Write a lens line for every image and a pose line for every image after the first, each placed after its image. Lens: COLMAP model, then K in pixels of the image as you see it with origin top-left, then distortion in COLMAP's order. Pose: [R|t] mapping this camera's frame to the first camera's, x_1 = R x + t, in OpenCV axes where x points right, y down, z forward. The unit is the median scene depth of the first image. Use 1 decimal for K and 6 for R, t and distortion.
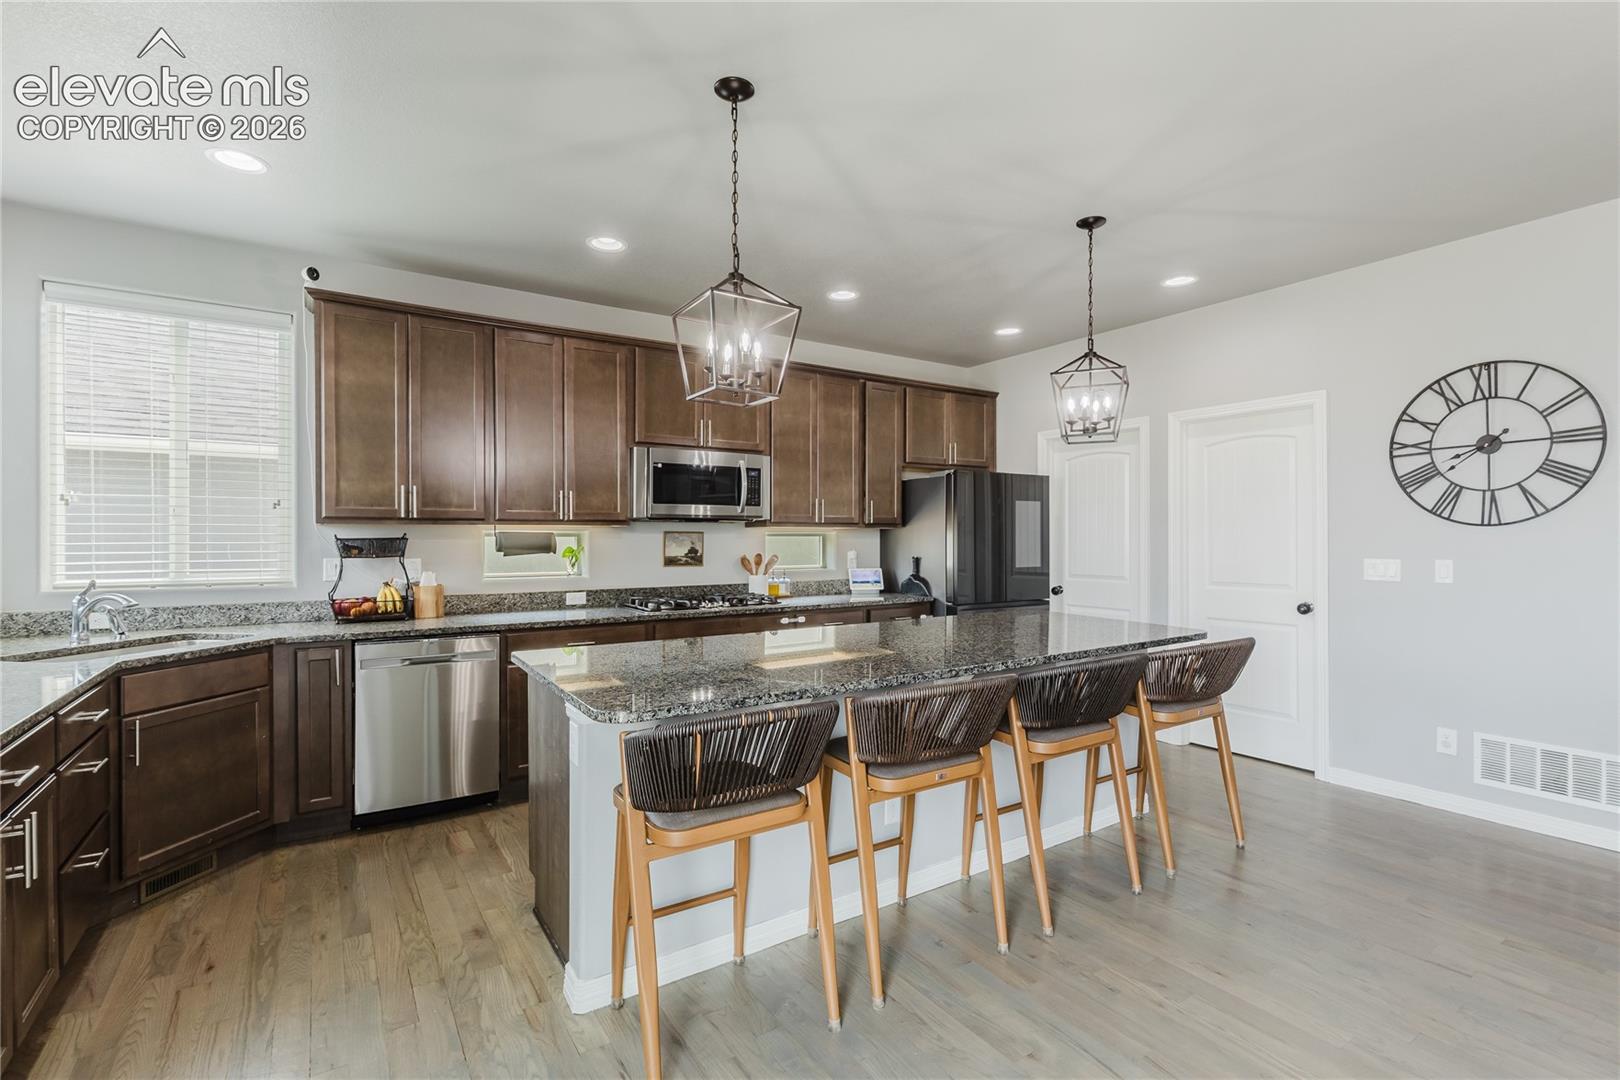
lens RADIAL K [[743.4, 0, 813.0], [0, 743.4, 538.9], [0, 0, 1]] dist [0.000204, 0.004447]
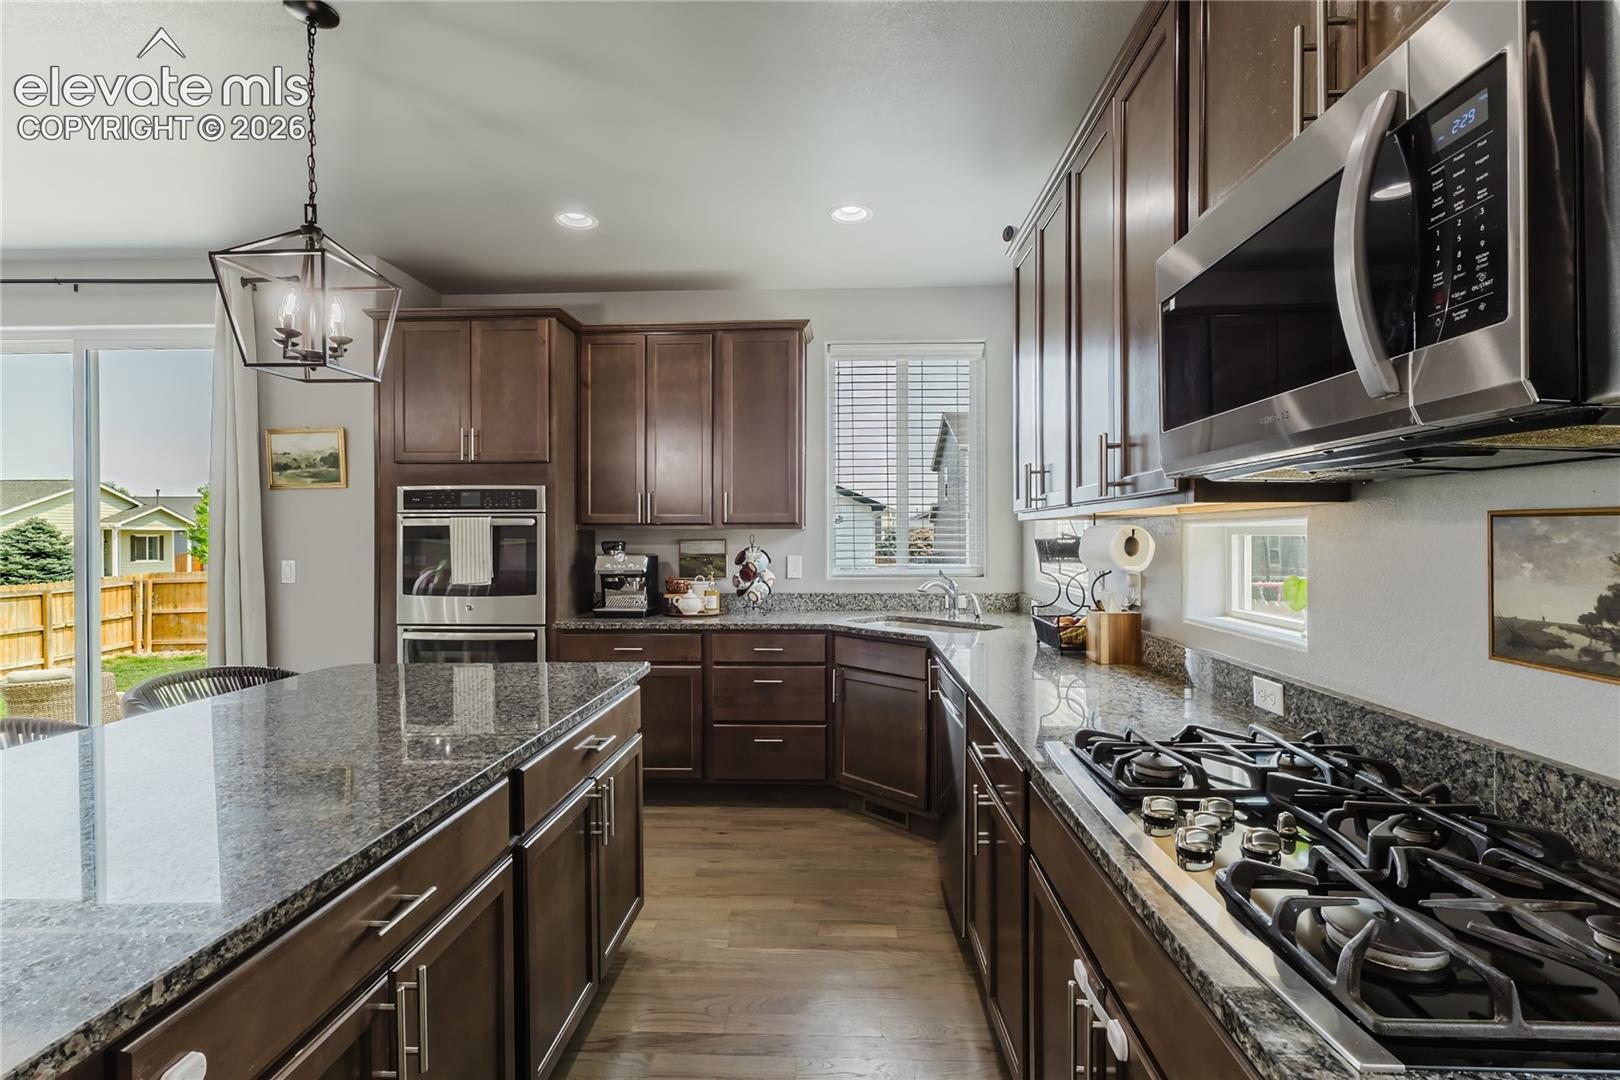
lens RADIAL K [[743.4, 0, 813.0], [0, 743.4, 538.9], [0, 0, 1]] dist [0.000204, 0.004447]
pose [[-0.592833, 0.002050, -0.805323, 0.155905], [0.000307, 0.999997, 0.002319, -0.002367], [0.805326, 0.001128, -0.592832, 1.238255]]
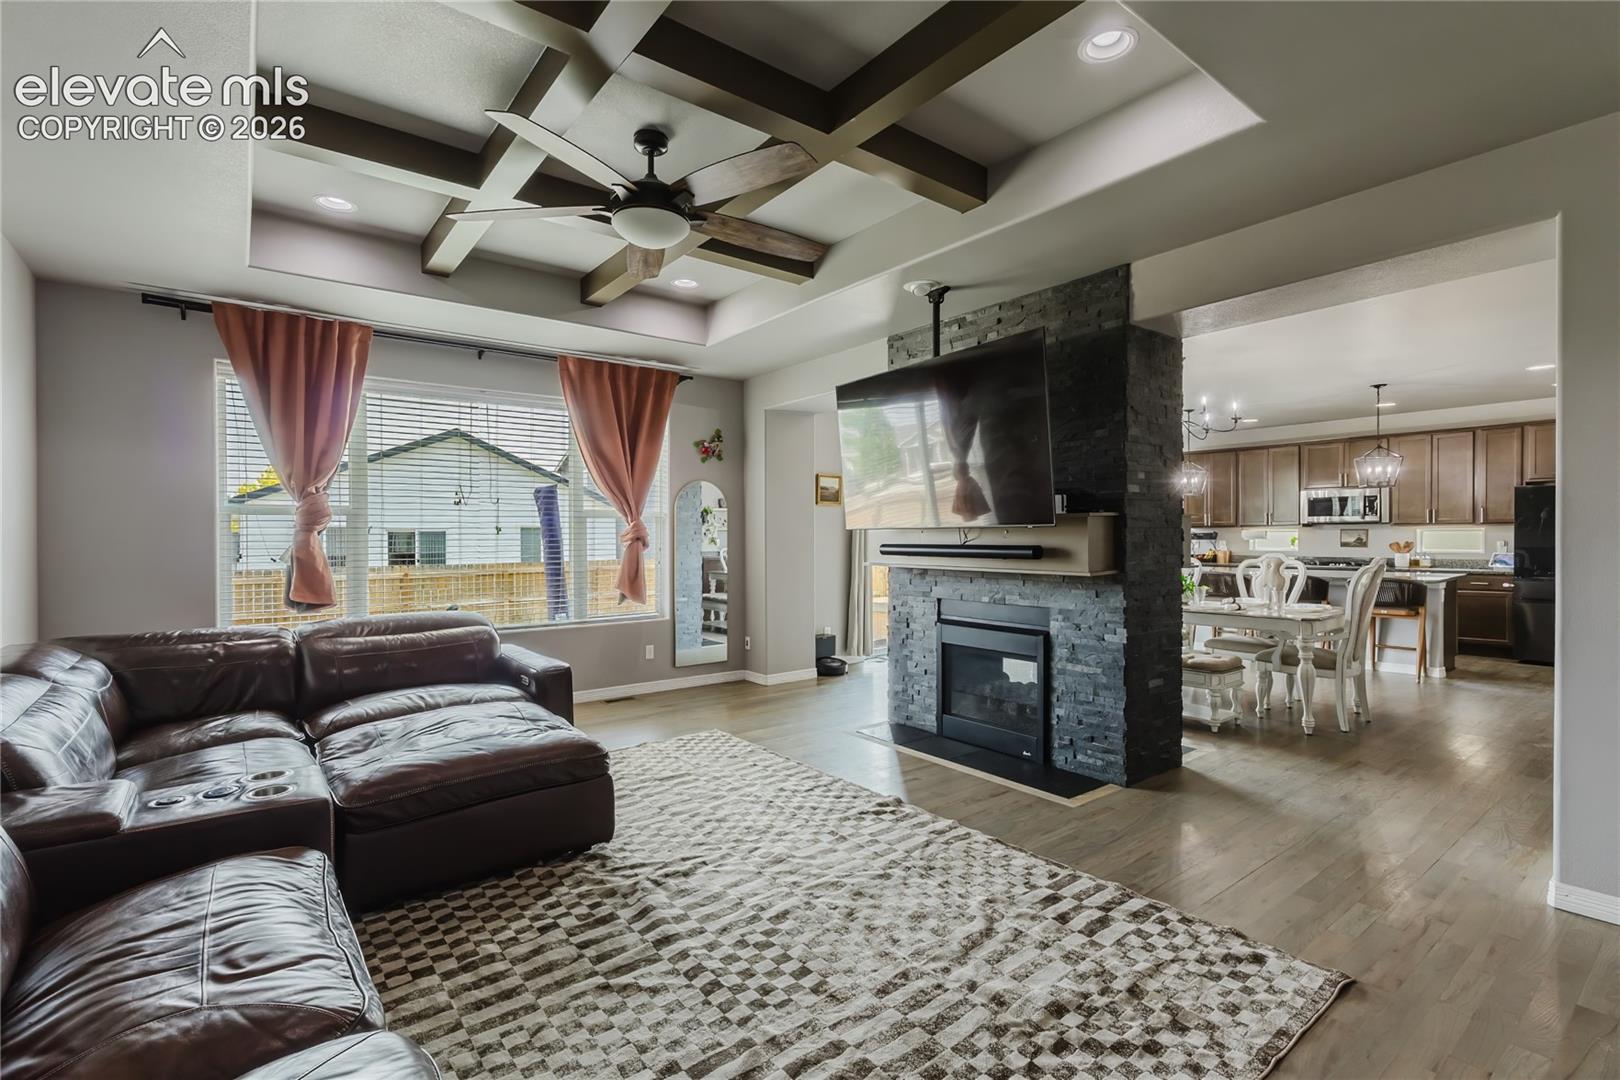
lens RADIAL K [[743.4, 0, 813.0], [0, 743.4, 538.9], [0, 0, 1]] dist [0.000204, 0.004447]
pose [[0.069590, 0.006974, -0.997551, 2.142838], [0.004459, 0.999963, 0.007302, -0.006097], [0.997566, -0.004956, 0.069557, -0.683579]]
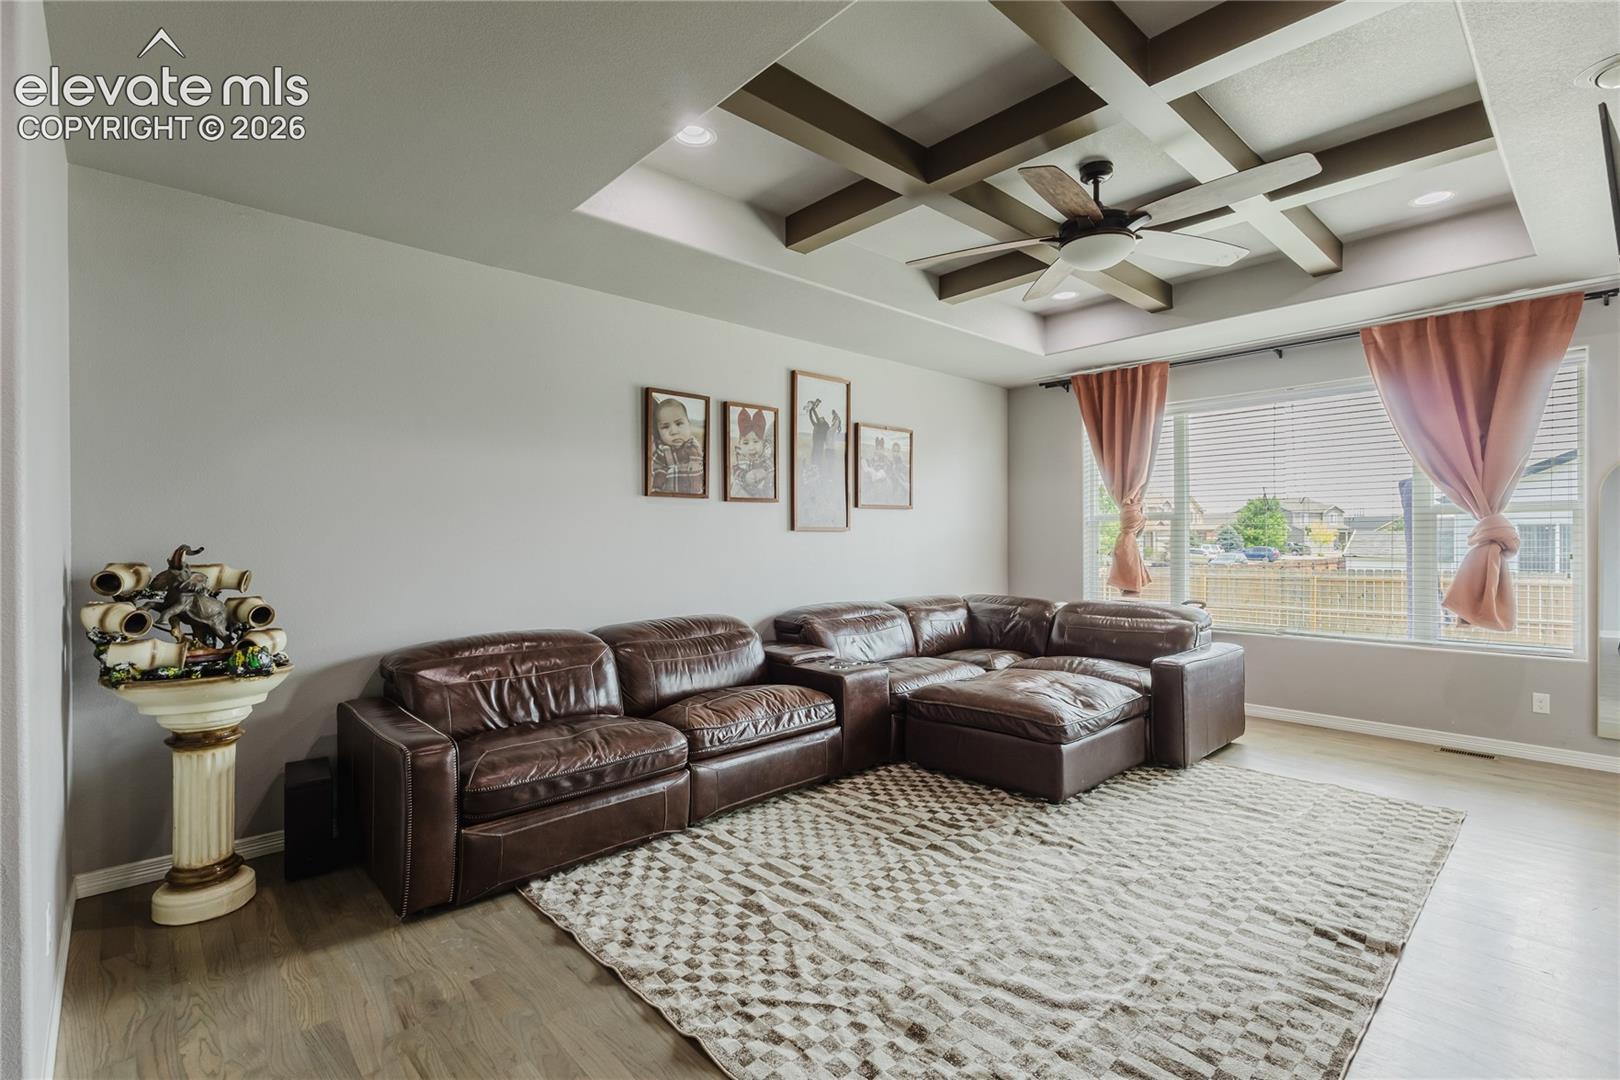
lens RADIAL K [[743.4, 0, 813.0], [0, 743.4, 538.9], [0, 0, 1]] dist [0.000204, 0.004447]
pose [[-0.987389, 0.006381, -0.158182, 1.743804], [0.006054, 0.999978, 0.002547, -0.009868], [0.158195, 0.001558, -0.987407, 0.089438]]
